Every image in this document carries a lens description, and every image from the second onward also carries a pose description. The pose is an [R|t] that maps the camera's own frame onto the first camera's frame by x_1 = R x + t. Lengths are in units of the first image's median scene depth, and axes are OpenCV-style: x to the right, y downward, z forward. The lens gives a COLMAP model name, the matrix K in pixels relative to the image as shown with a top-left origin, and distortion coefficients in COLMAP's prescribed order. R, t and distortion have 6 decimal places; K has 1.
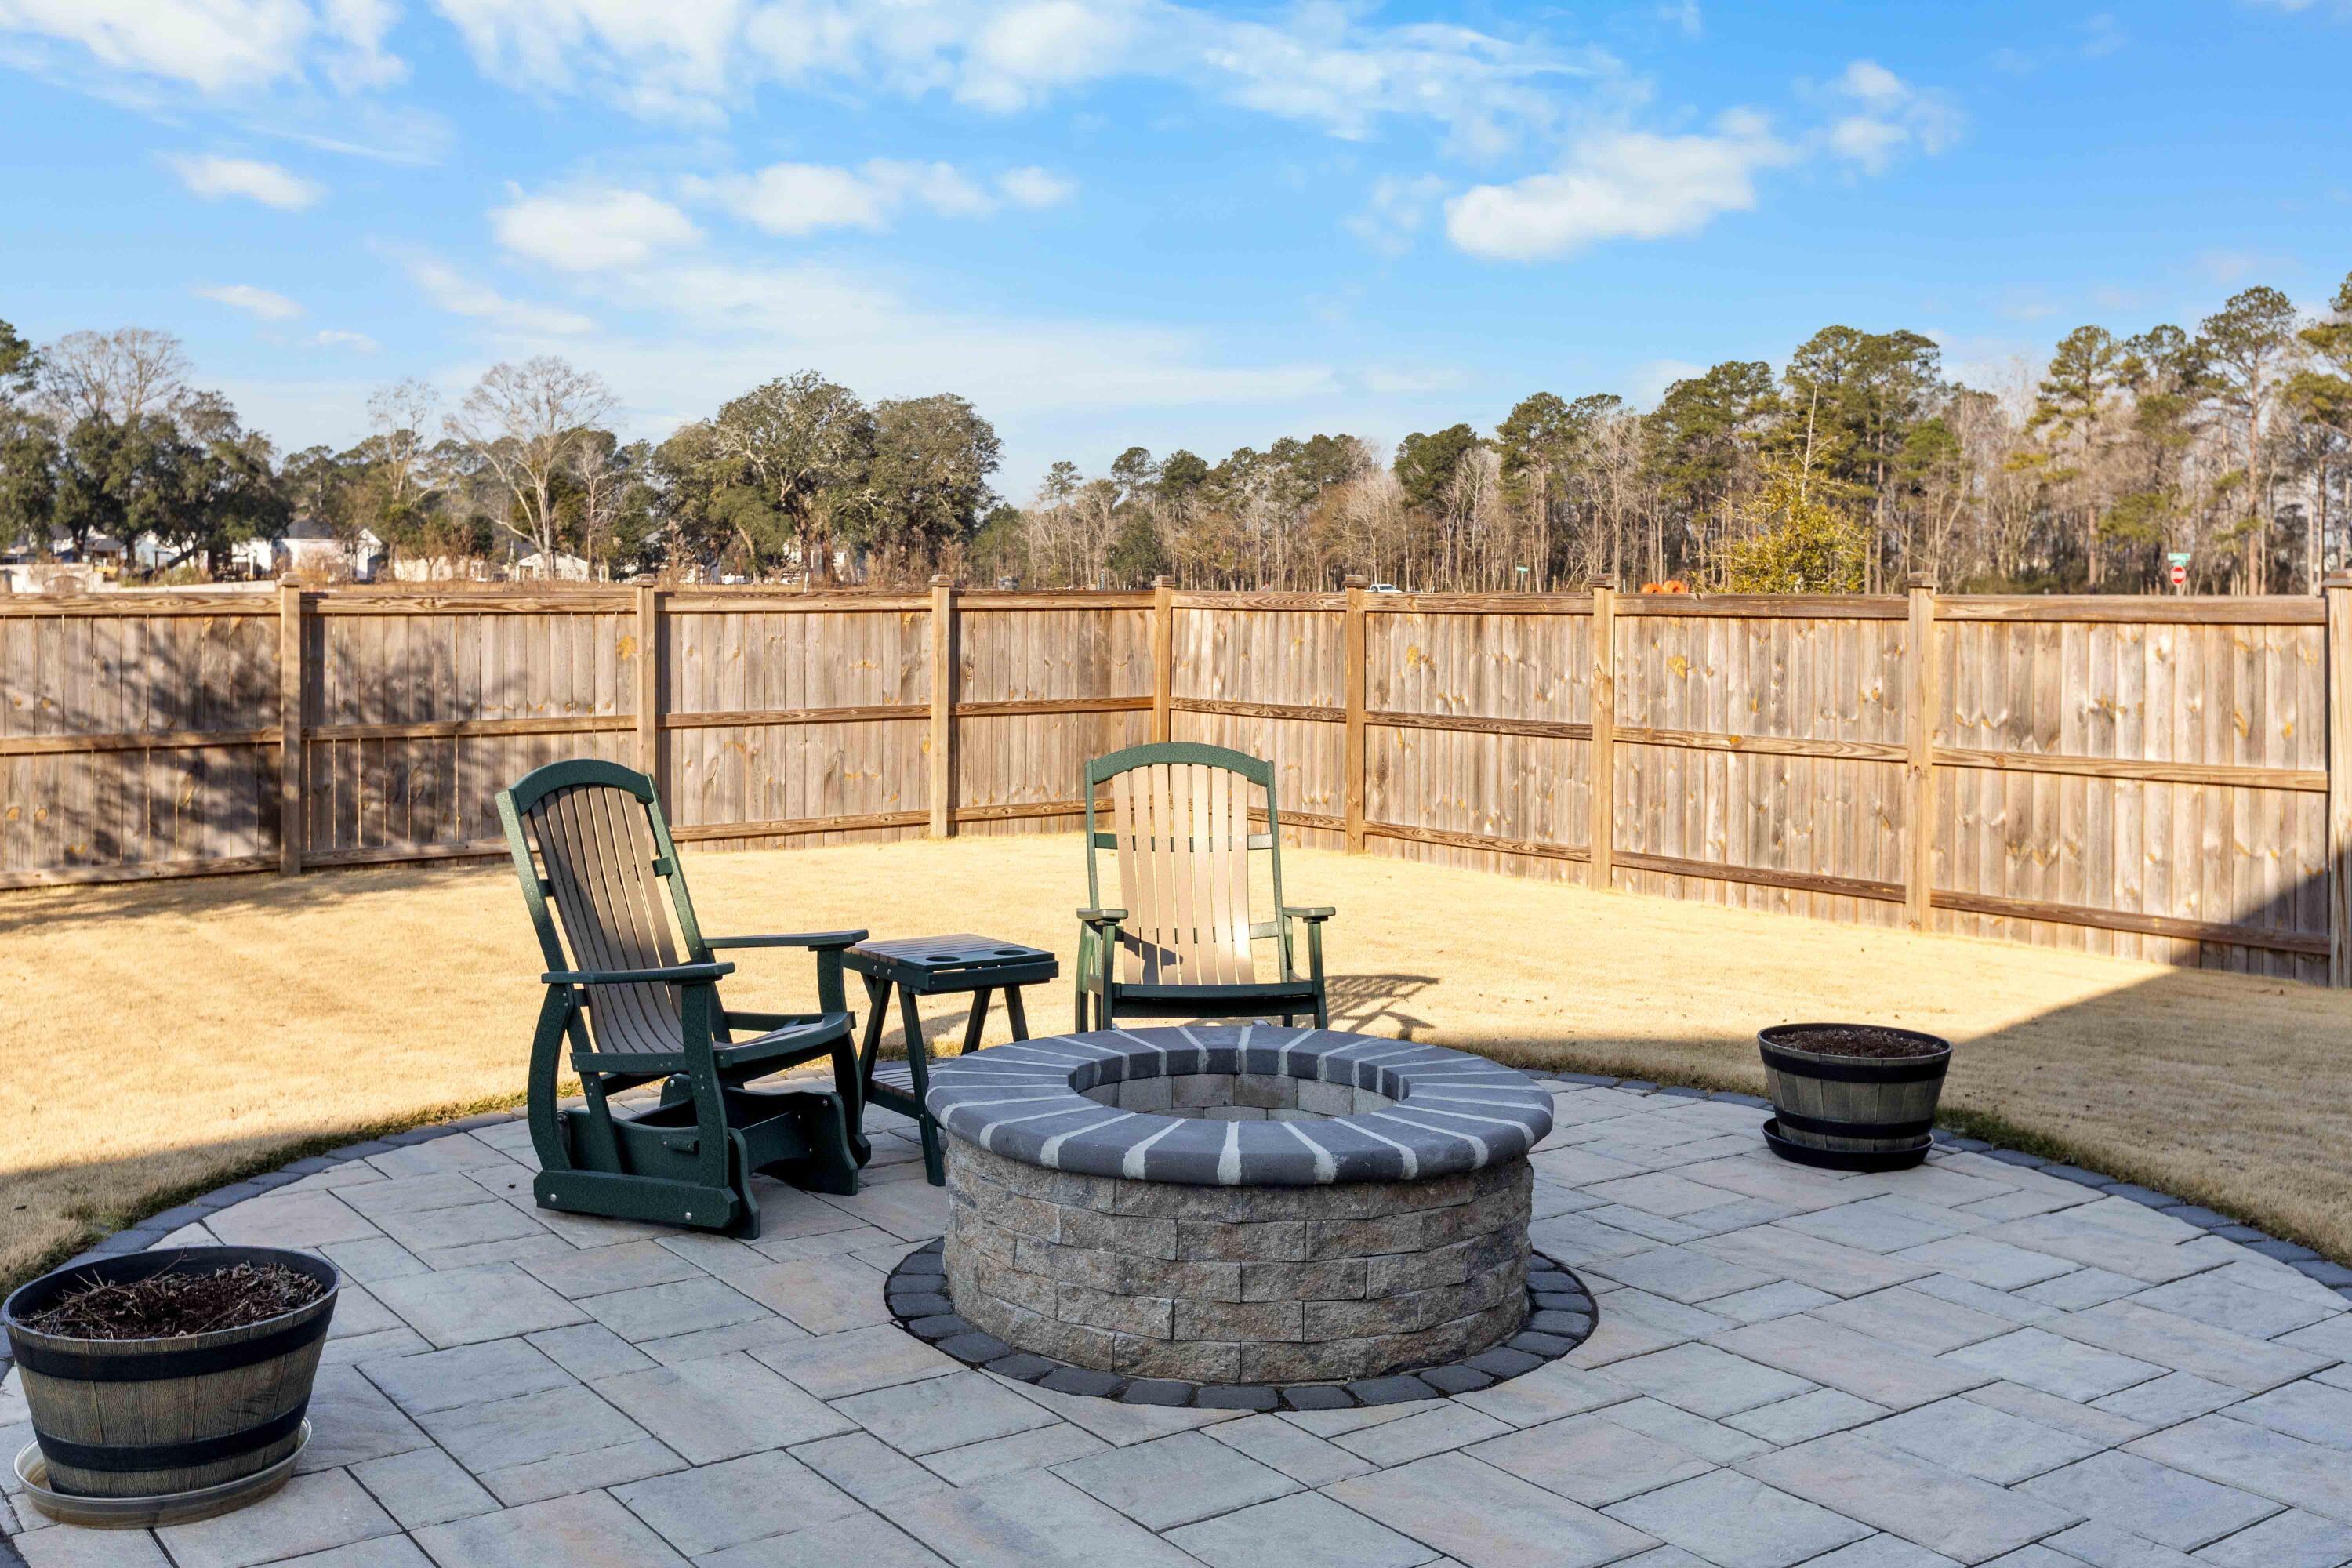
lens RADIAL K [[2306.1, 0, 1217.5], [0, 2306.1, 790.1], [0, 0, 1]] dist [0.003212, -0.014428]
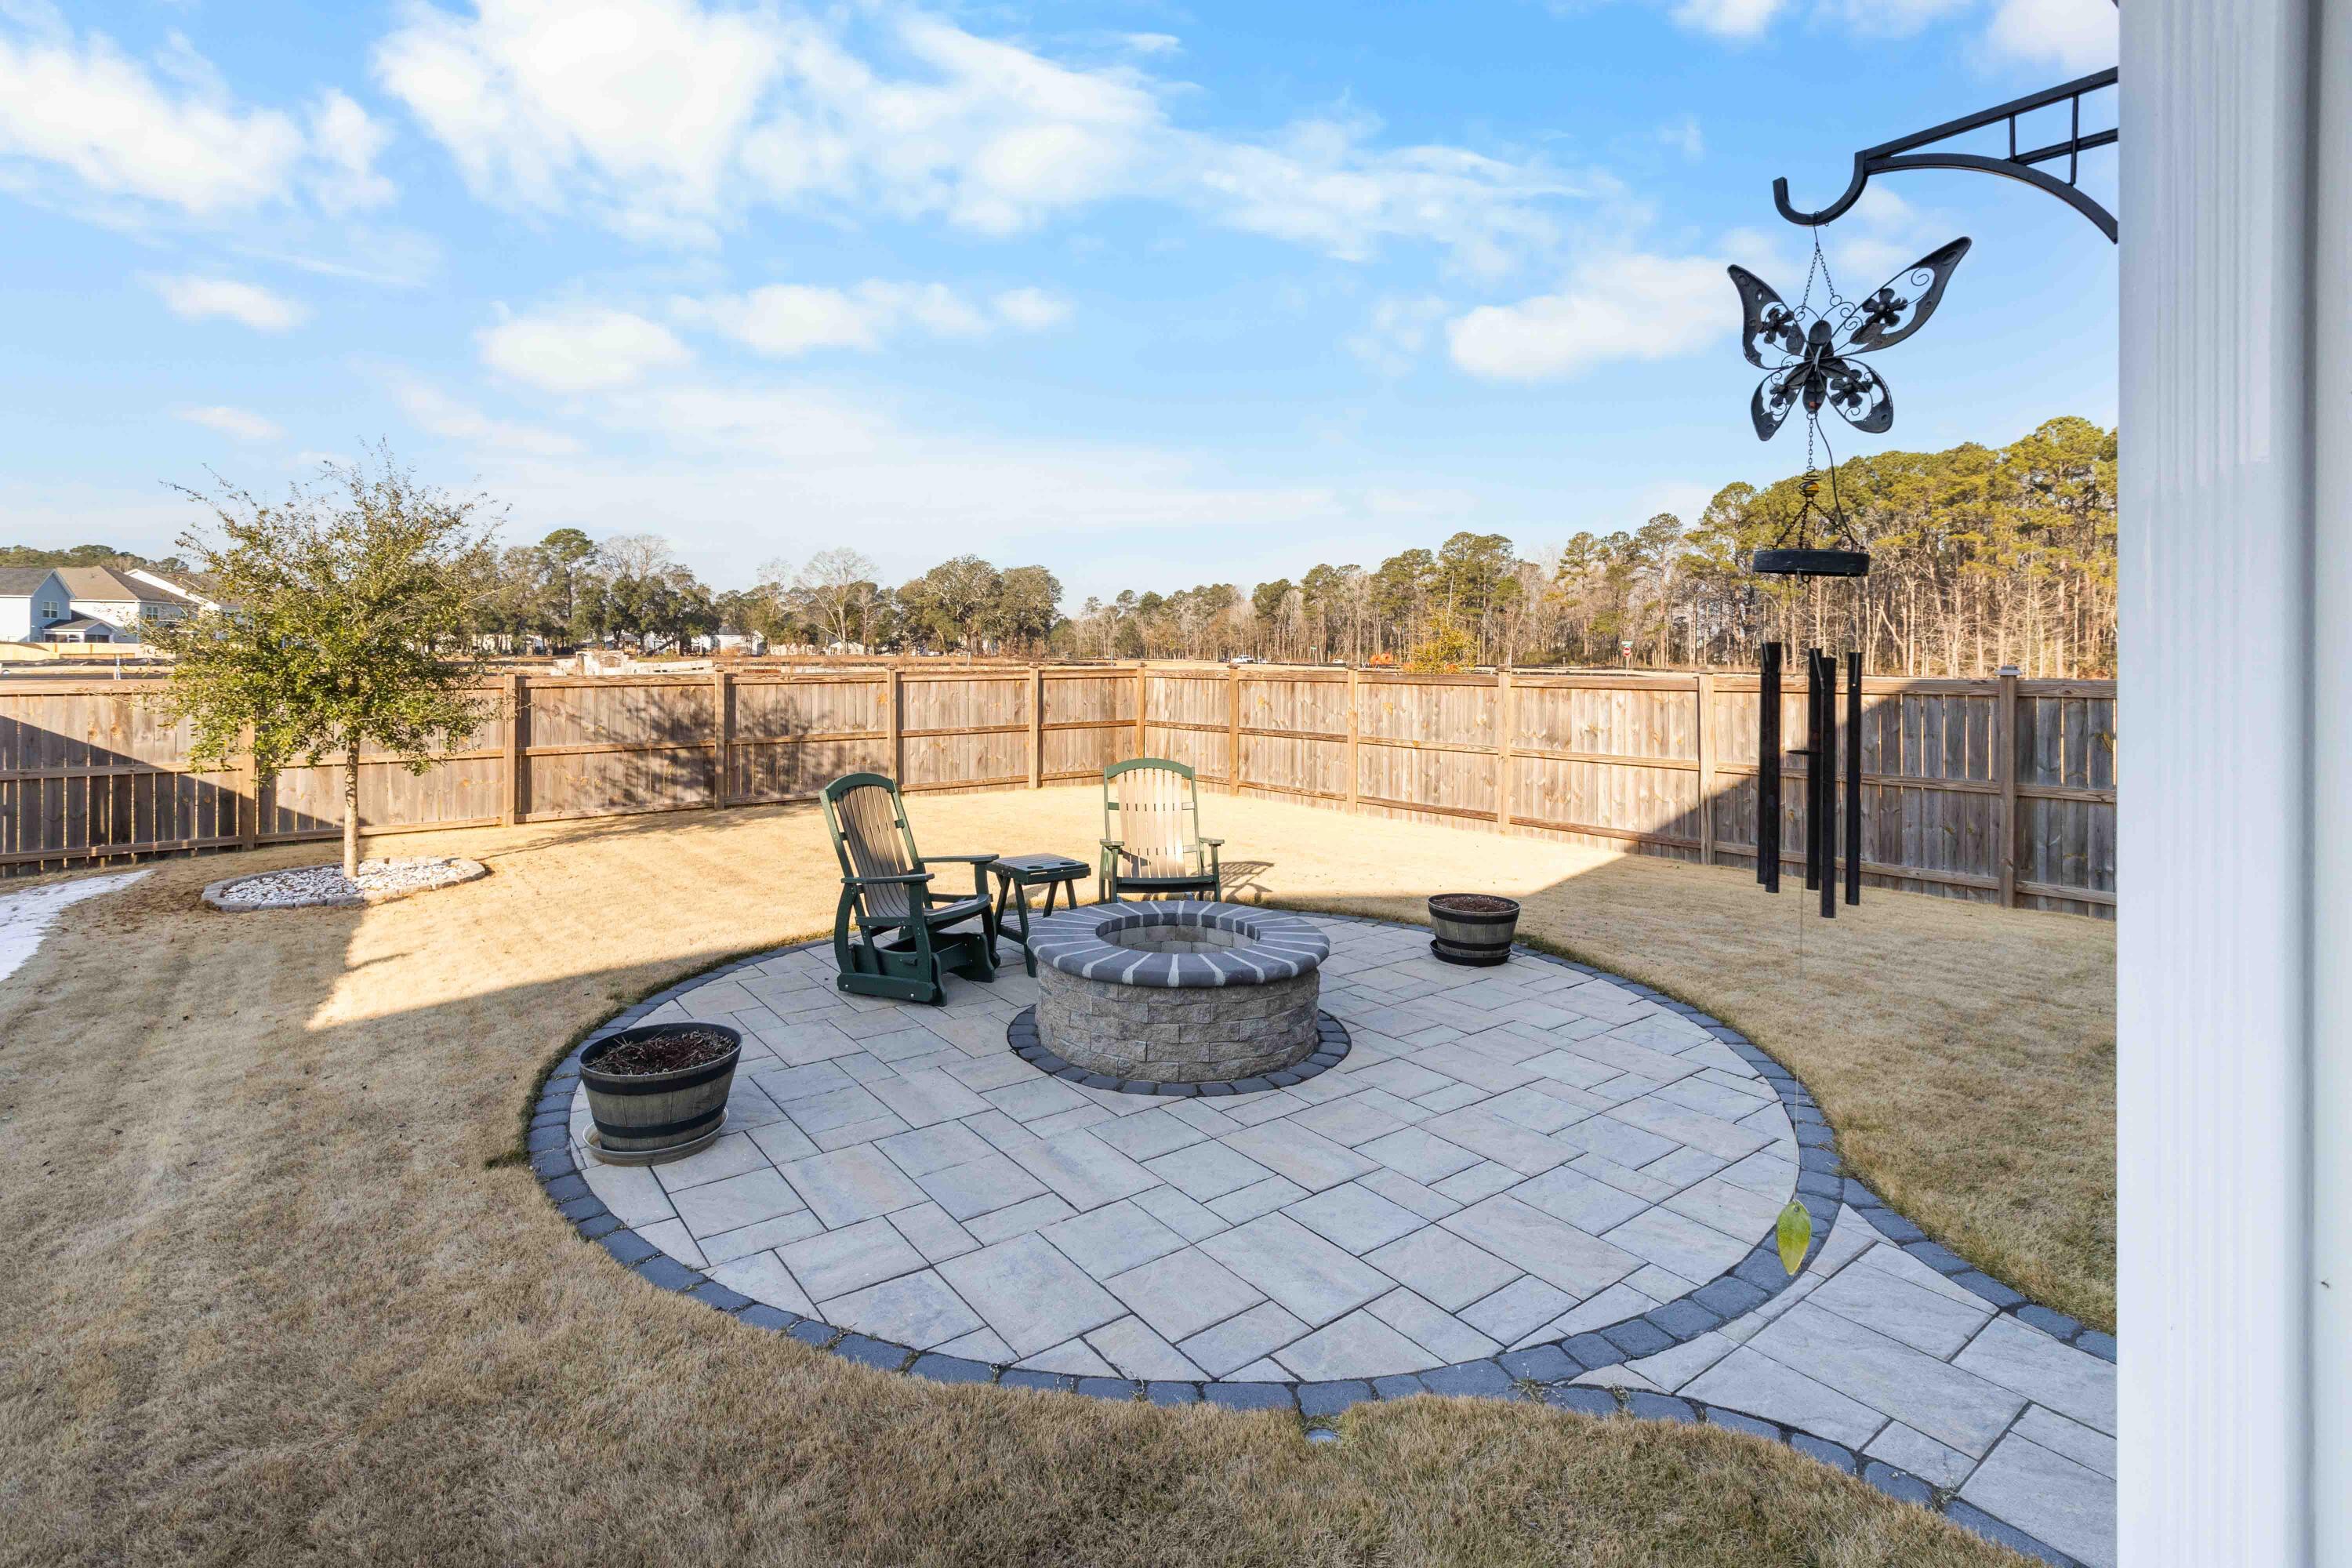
lens RADIAL K [[1109.1, 0, 1179.2], [0, 1109.1, 740.3], [0, 0, 1]] dist [0.002560, -0.000335]
pose [[0.999941, -0.002053, 0.010703, -0.000018], [0.002179, 0.999929, -0.011750, -0.013416], [-0.010679, 0.011773, 0.999874, 0.000078]]
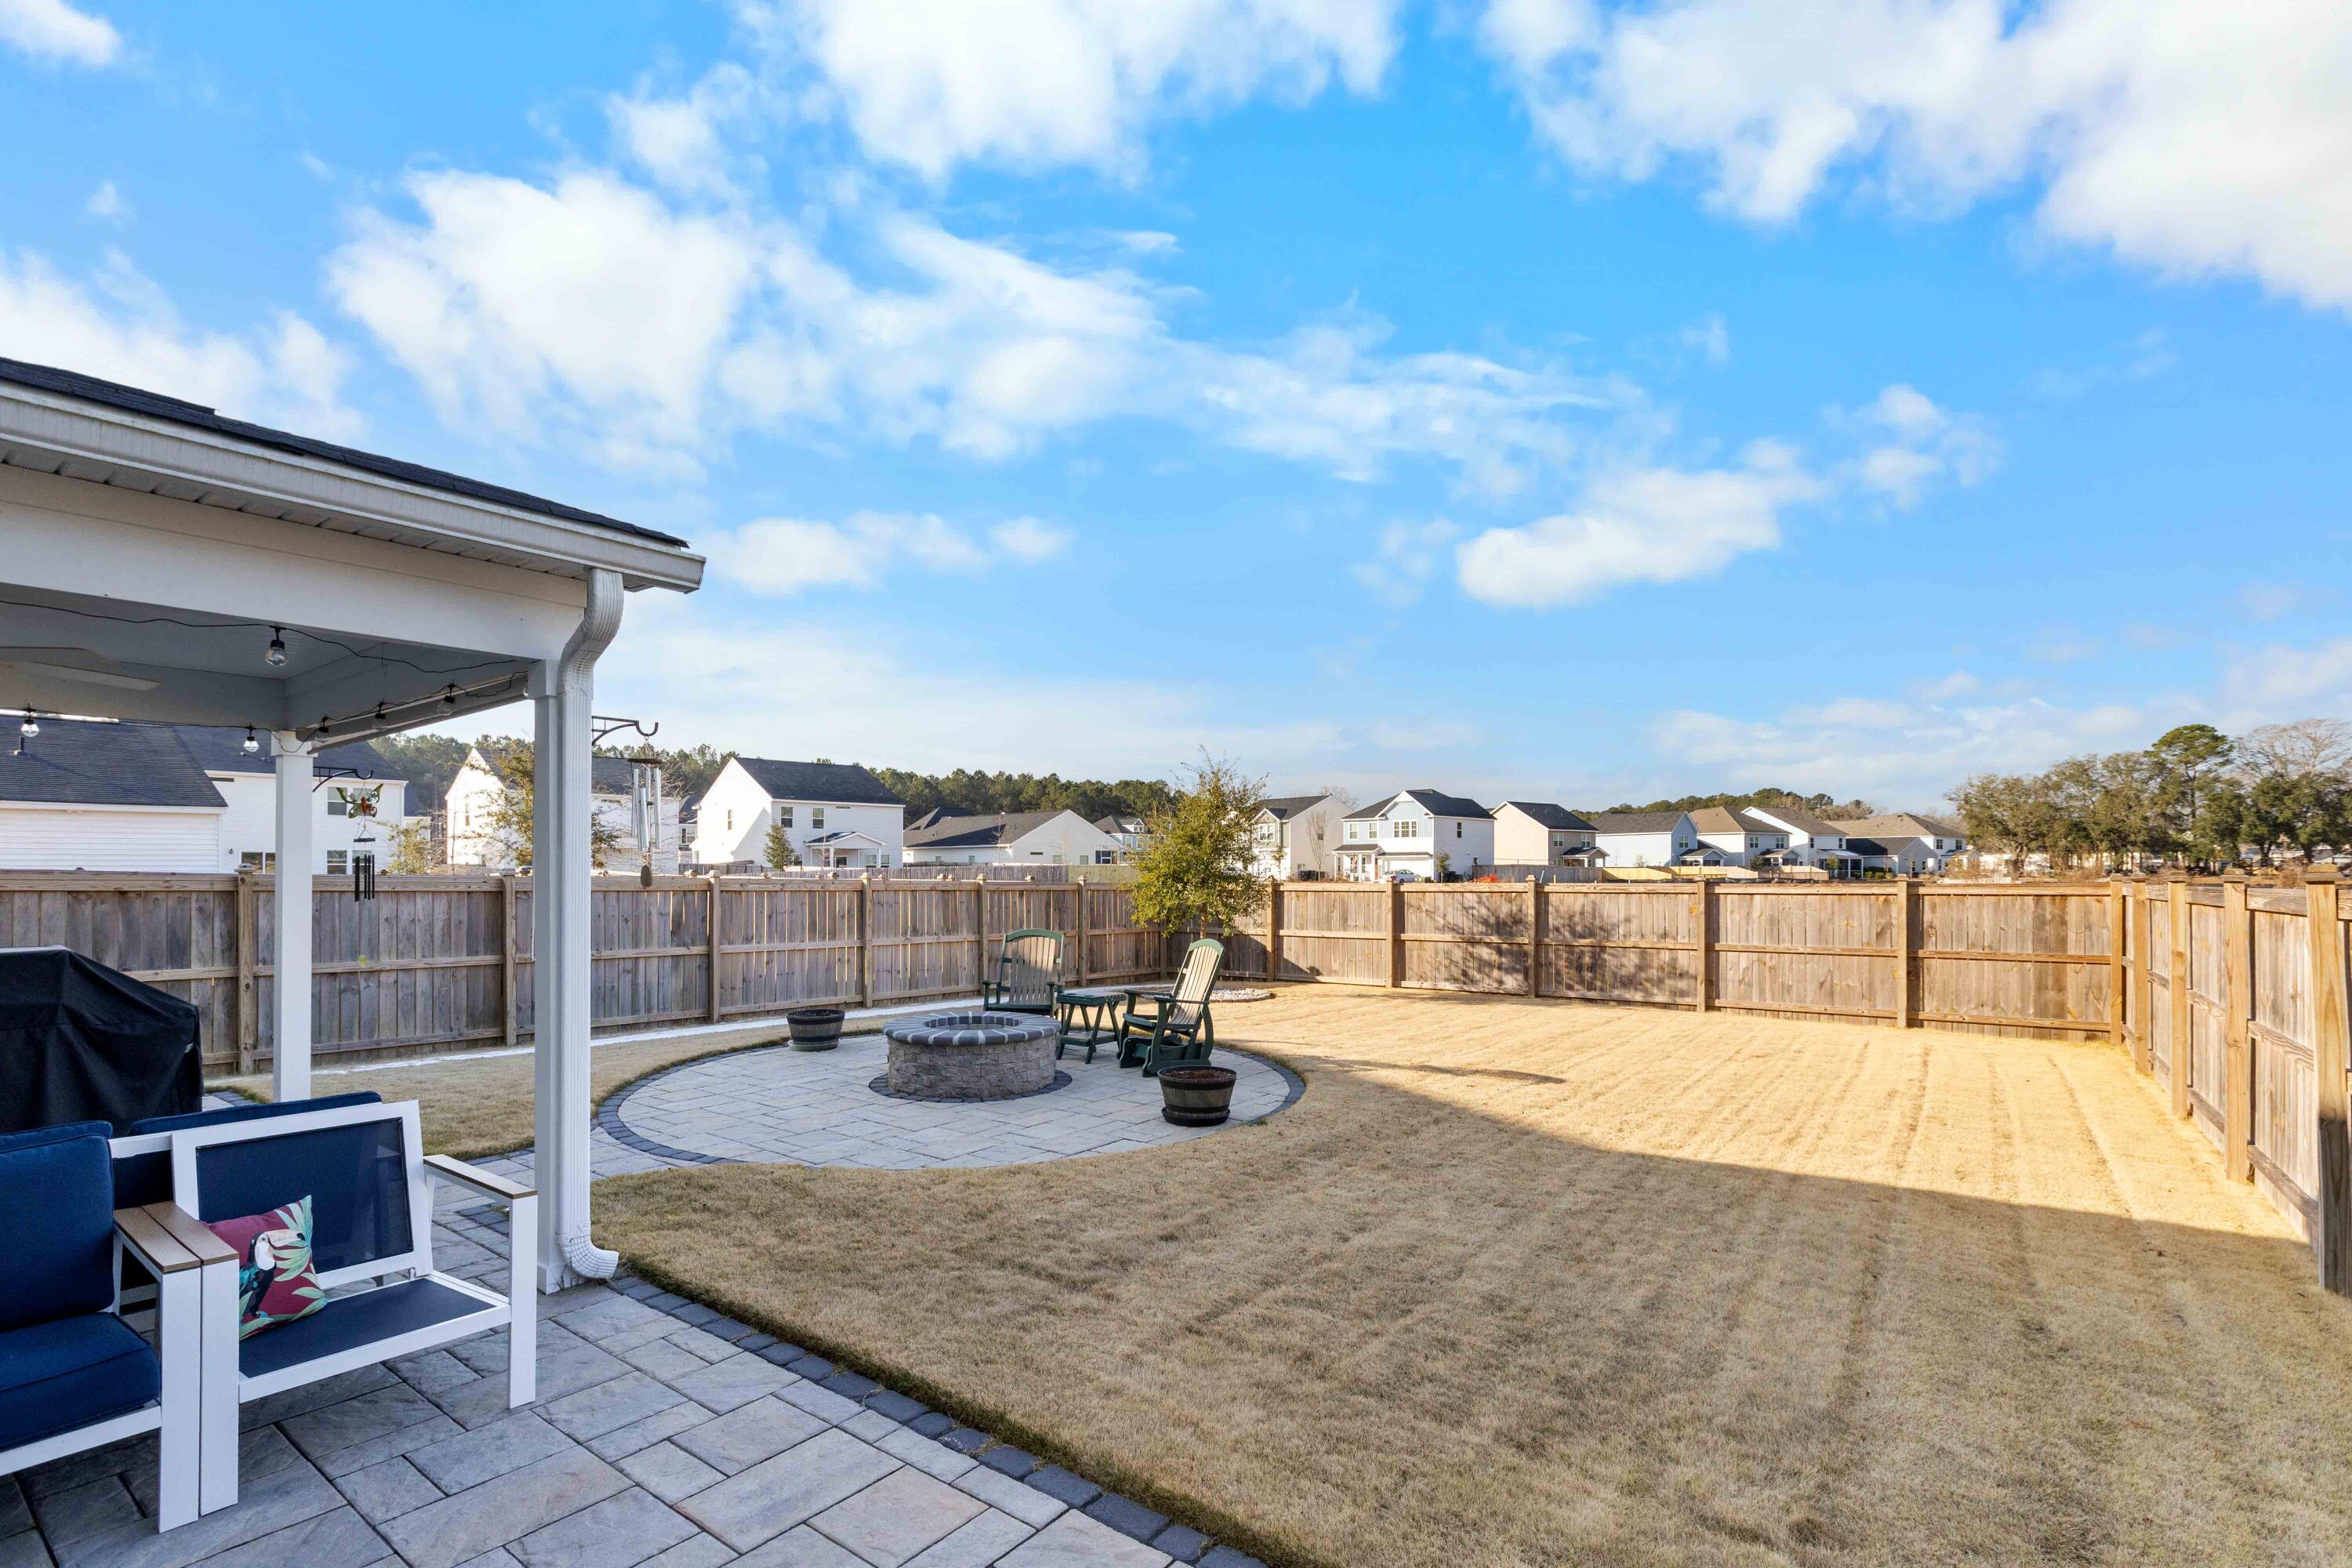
lens RADIAL K [[1109.1, 0, 1179.2], [0, 1109.1, 740.3], [0, 0, 1]] dist [0.002560, -0.000335]
pose [[0.266005, -0.119527, -0.956532, 0.692944], [-0.084214, 0.985608, -0.146580, -0.030124], [0.960286, 0.119544, 0.252111, 0.315714]]
